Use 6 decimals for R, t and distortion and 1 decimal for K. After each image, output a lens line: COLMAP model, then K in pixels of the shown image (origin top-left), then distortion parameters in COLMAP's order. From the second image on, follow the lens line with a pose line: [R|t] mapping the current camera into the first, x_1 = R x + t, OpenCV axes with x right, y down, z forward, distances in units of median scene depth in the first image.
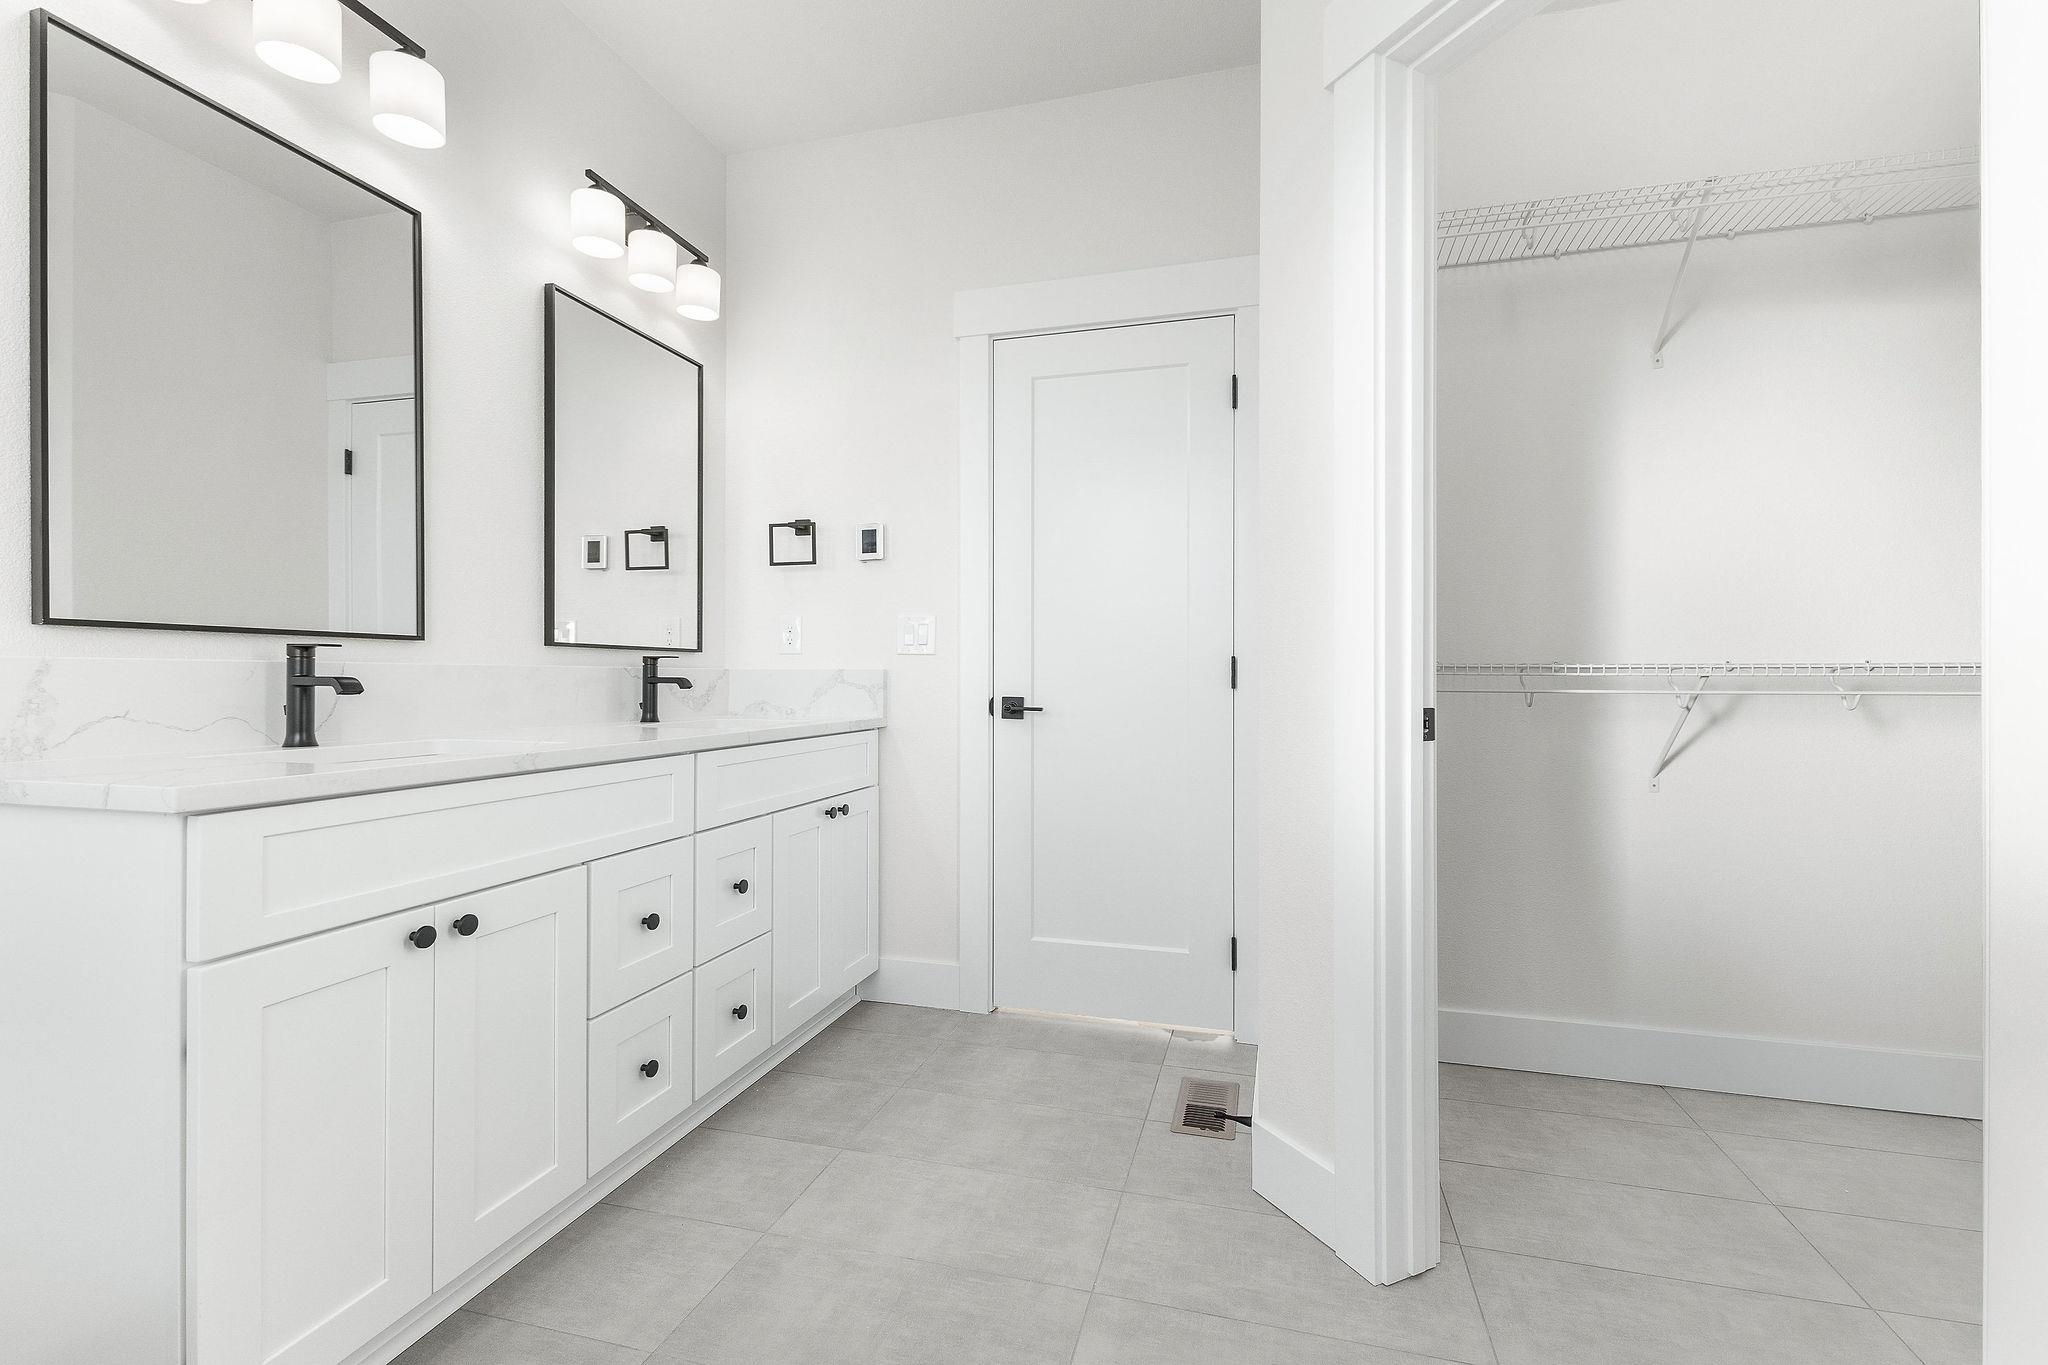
lens RADIAL K [[925.1, 0, 1063.9], [0, 925.1, 677.0], [0, 0, 1]] dist [0.009881, 0.000608]
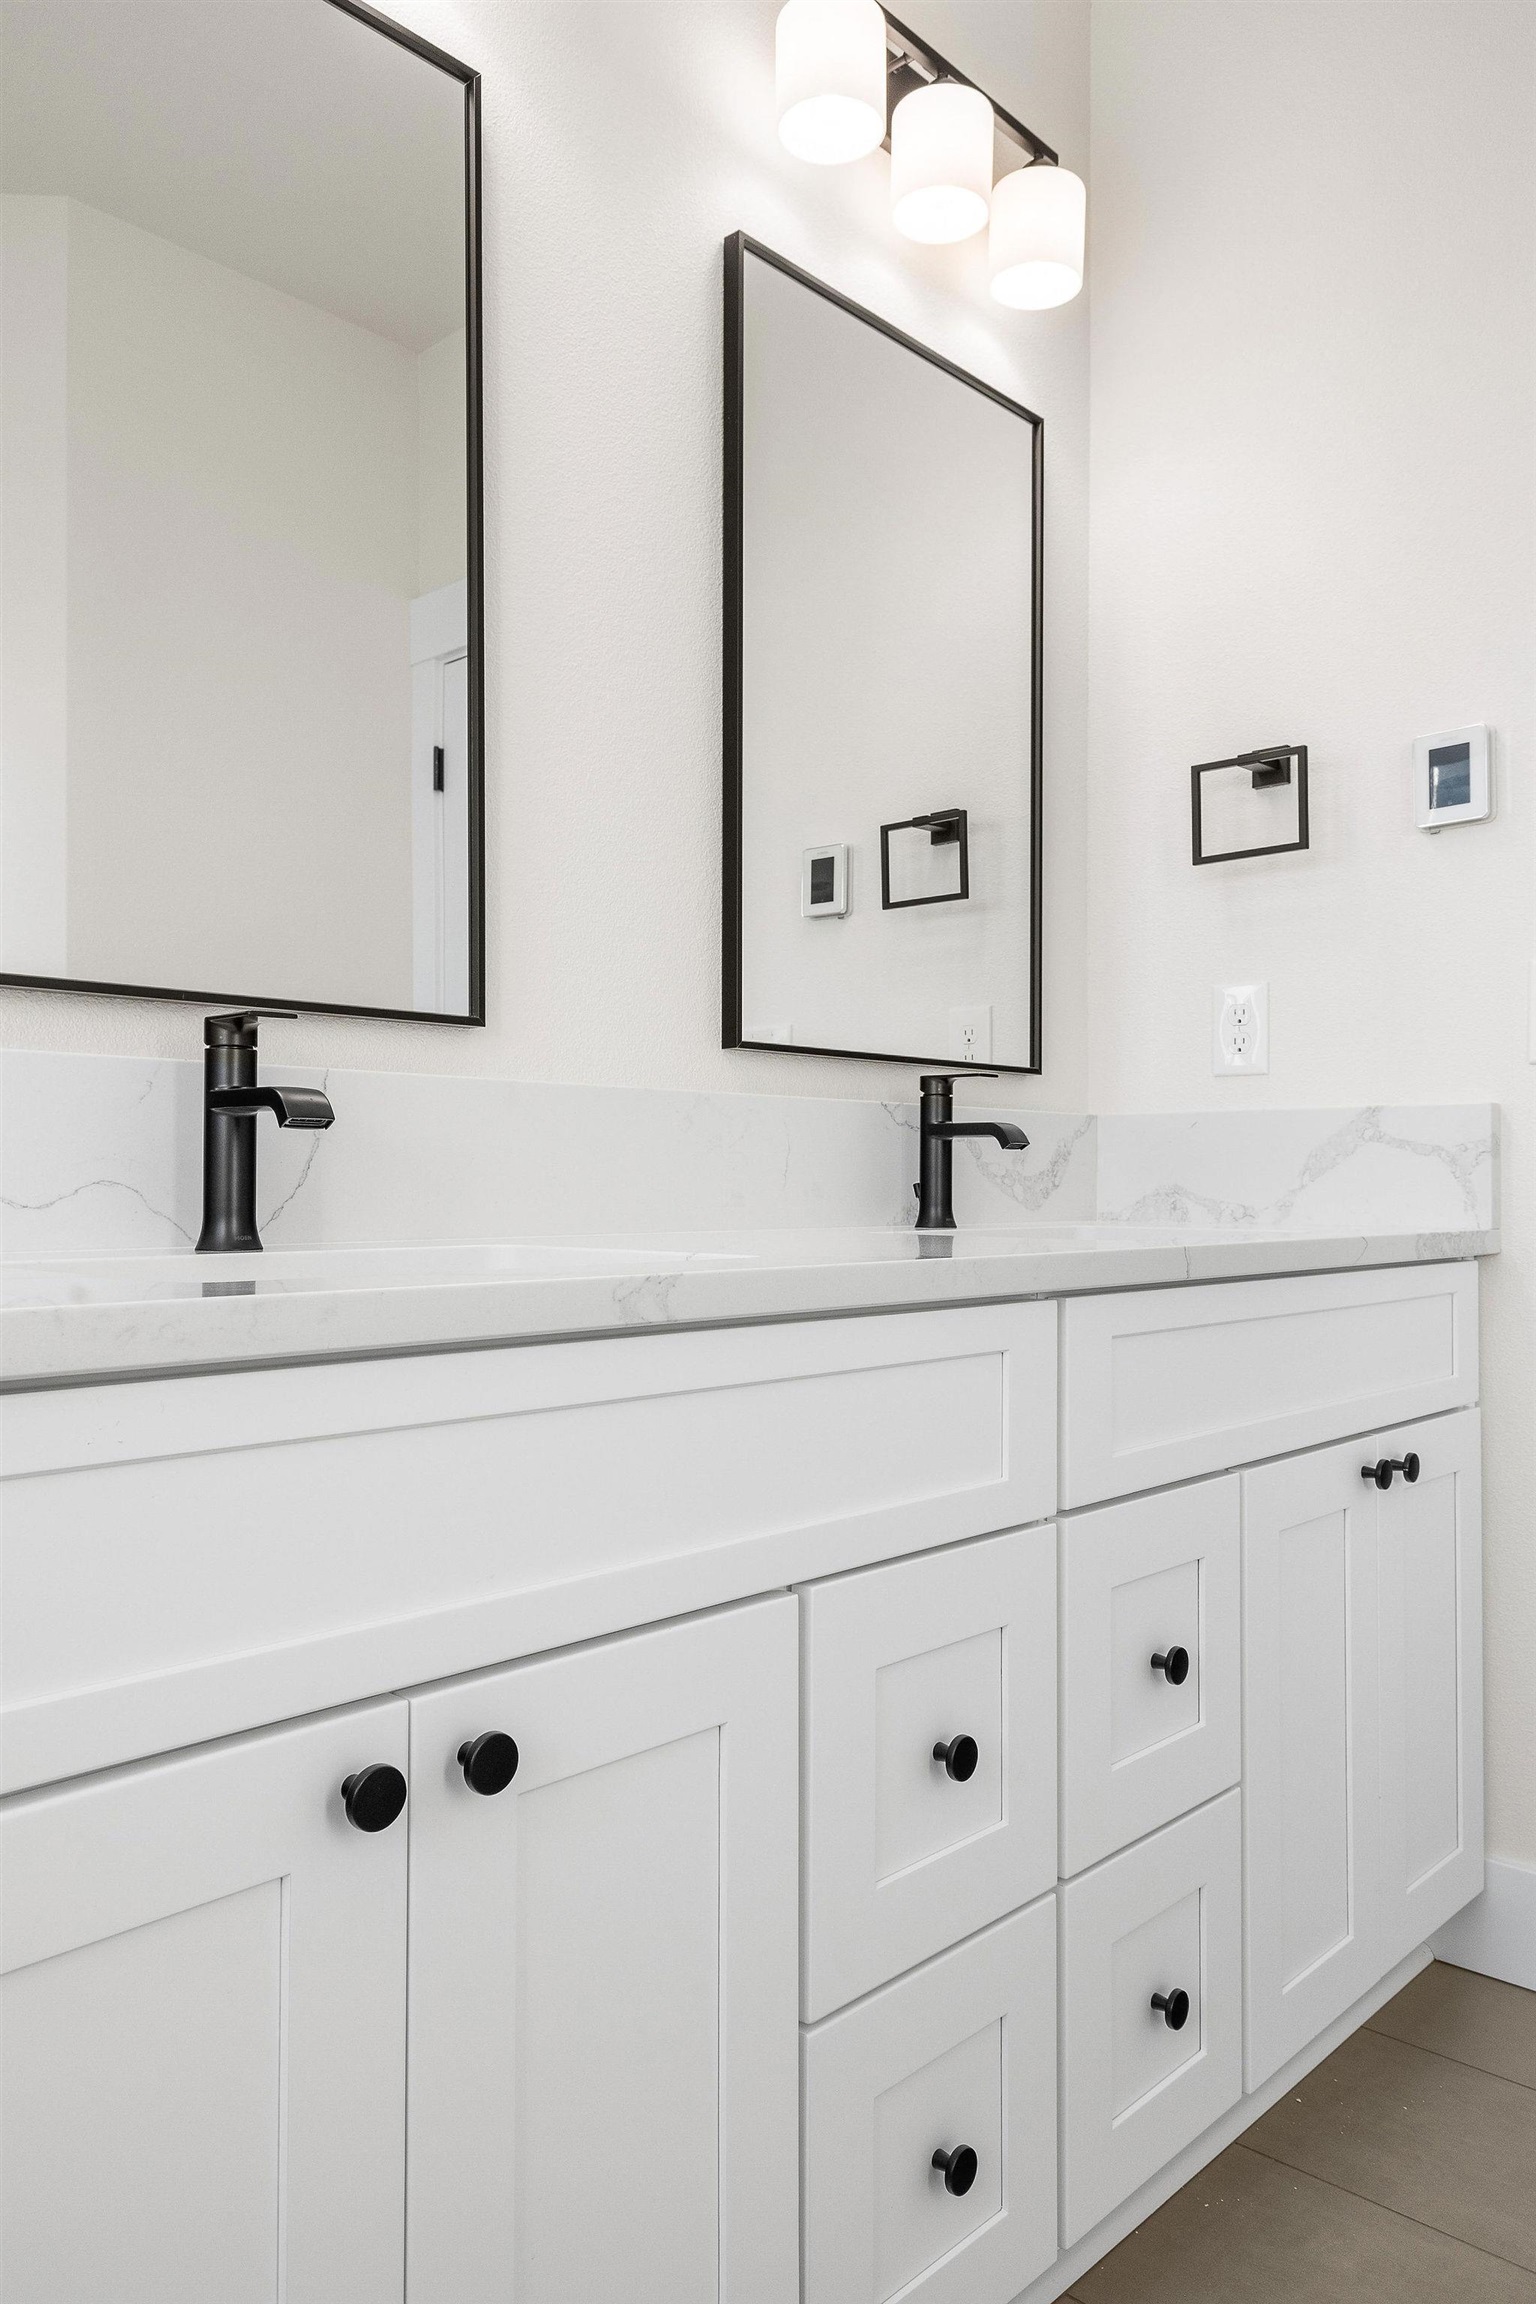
lens RADIAL K [[1675.1, 0, 780.6], [0, 1675.1, 1159.2], [0, 0, 1]] dist [0.031584, 0.003860]
pose [[0.879284, -0.006713, -0.476251, -0.149653], [-0.000293, 0.999893, -0.014636, 0.030766], [0.476298, 0.013009, 0.879188, 0.302202]]
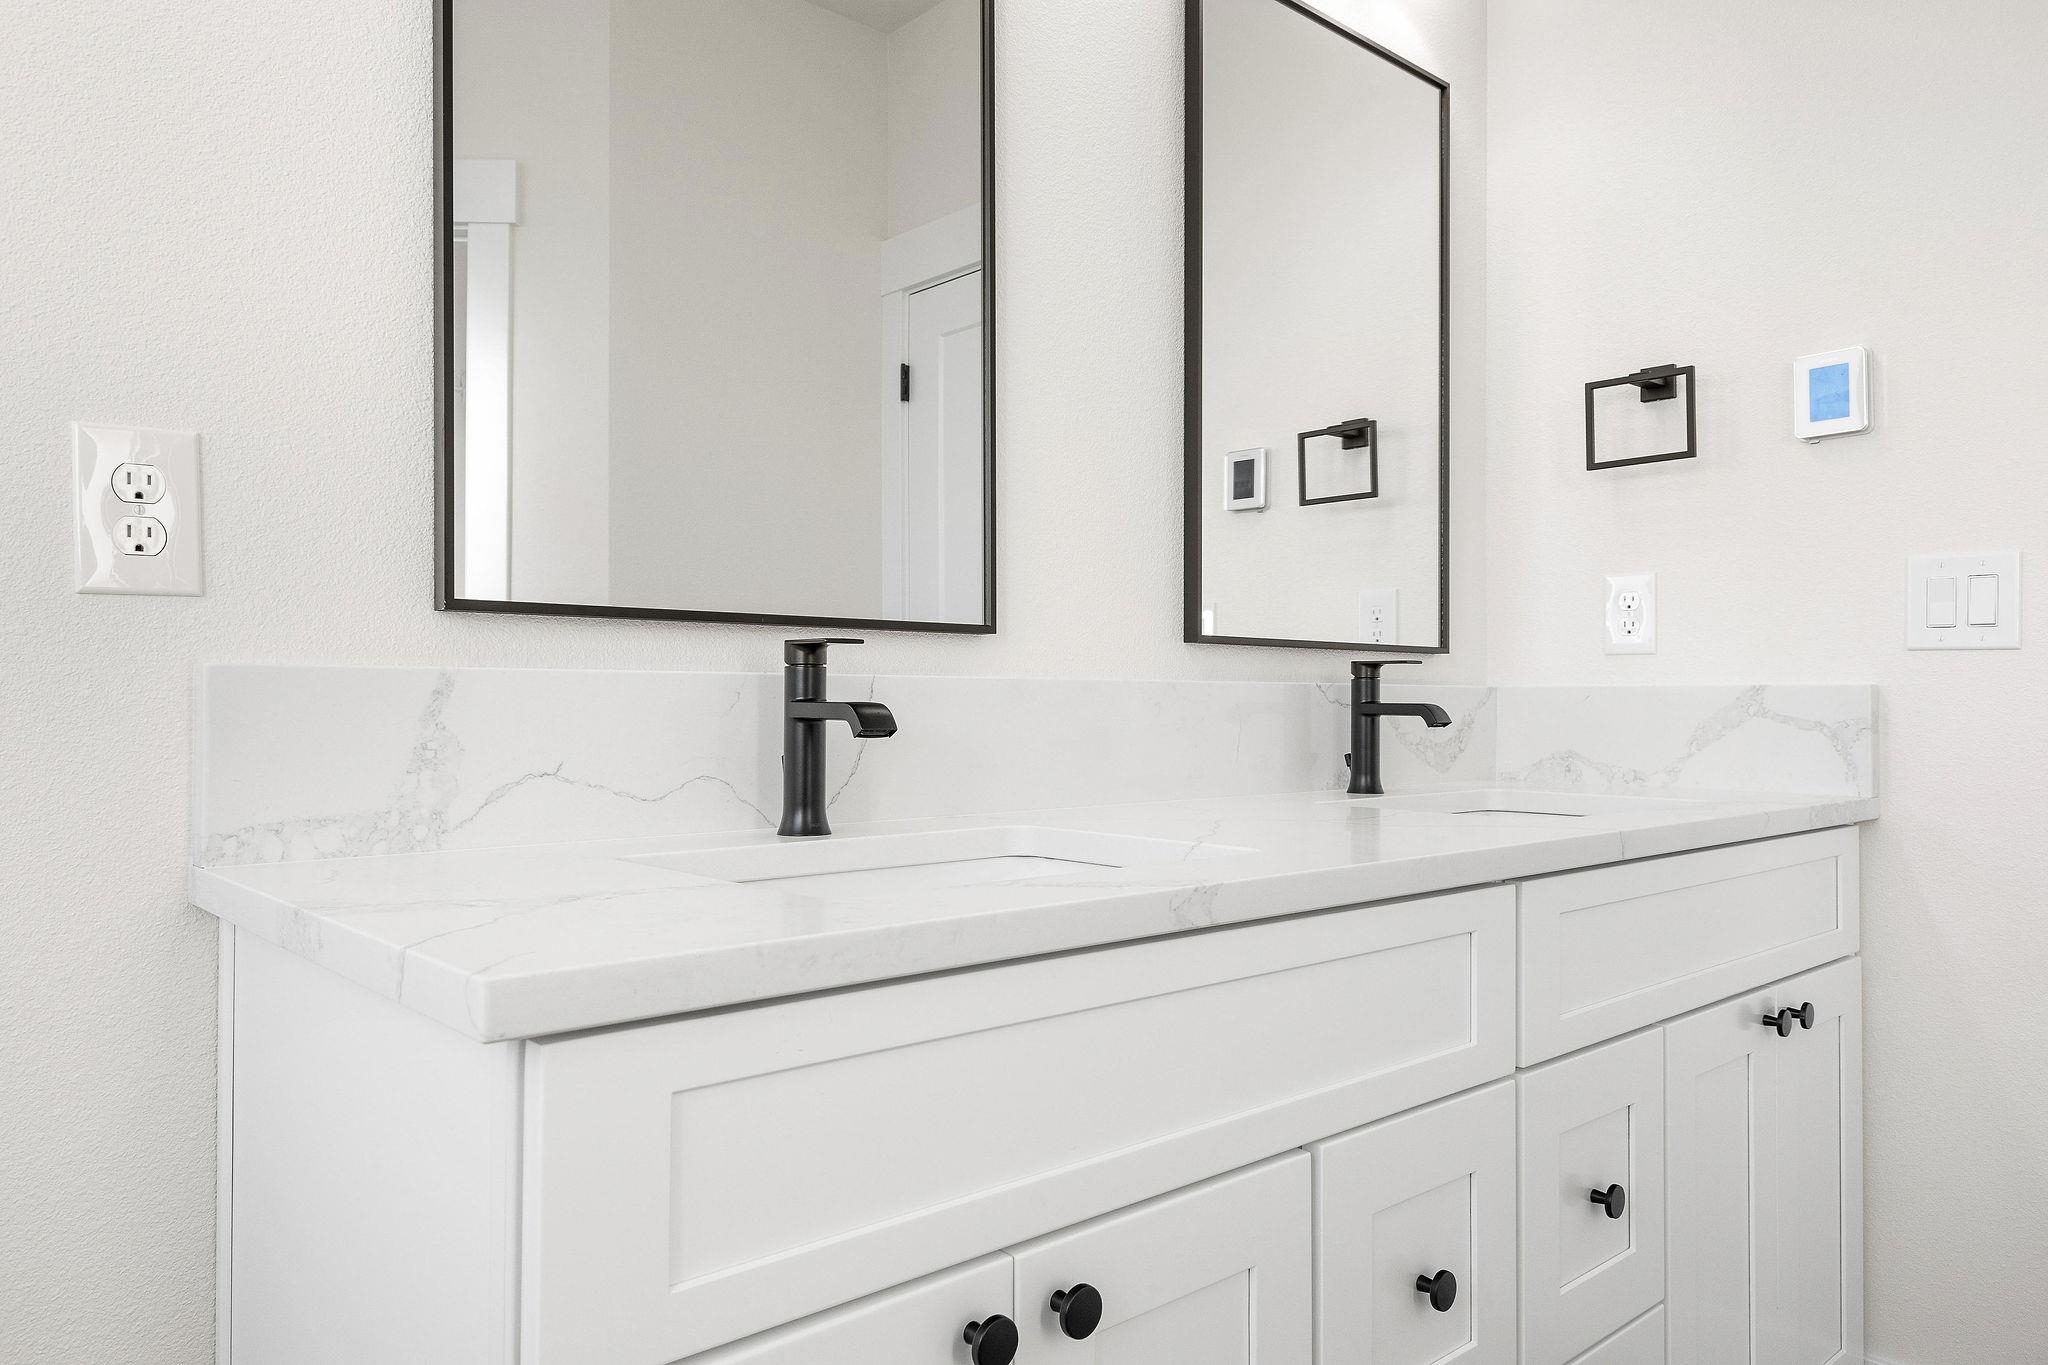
lens RADIAL K [[1432.2, 0, 1023.5], [0, 1432.2, 676.3], [0, 0, 1]] dist [0.015411, -0.001883]
pose [[0.834024, -0.009624, -0.551644, -0.190036], [-0.000433, 0.999836, -0.018098, -0.000207], [0.551728, 0.015333, 0.833883, 0.277918]]
